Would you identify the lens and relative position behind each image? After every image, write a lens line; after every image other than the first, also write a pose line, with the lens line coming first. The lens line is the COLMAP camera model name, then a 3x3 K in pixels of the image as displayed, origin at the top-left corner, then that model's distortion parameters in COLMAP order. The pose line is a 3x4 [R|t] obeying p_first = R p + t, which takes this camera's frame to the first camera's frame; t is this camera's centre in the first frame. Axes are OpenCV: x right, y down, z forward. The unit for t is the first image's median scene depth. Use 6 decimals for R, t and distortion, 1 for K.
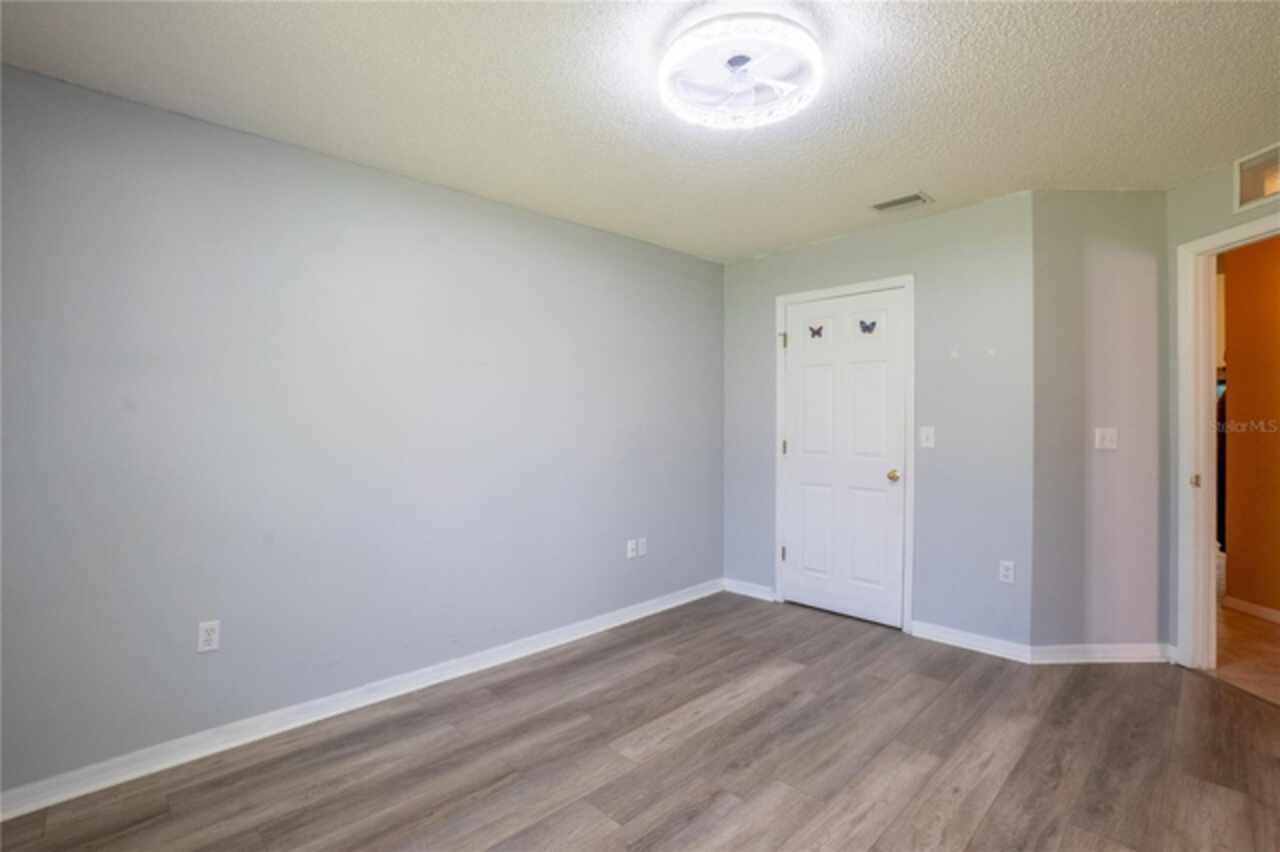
lens RADIAL K [[569.0, 0, 653.2], [0, 569.0, 424.5], [0, 0, 1]] dist [-0.048645, 0.016405]
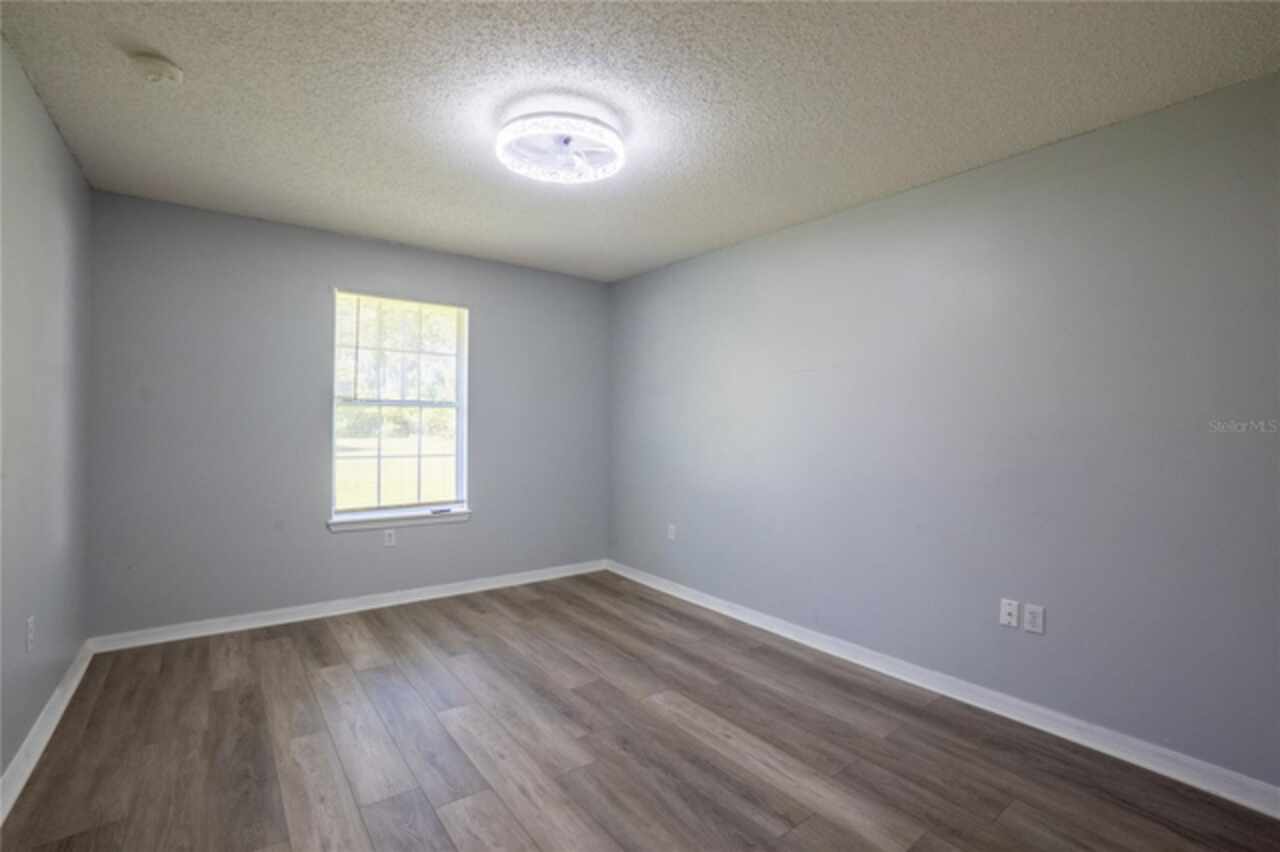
lens RADIAL K [[569.0, 0, 649.6], [0, 569.0, 421.9], [0, 0, 1]] dist [-0.048645, 0.016405]
pose [[-0.099962, 0.002290, -0.994989, 0.937074], [-0.009618, 0.999948, 0.003267, -0.011687], [0.994945, 0.009896, -0.099935, 0.881882]]
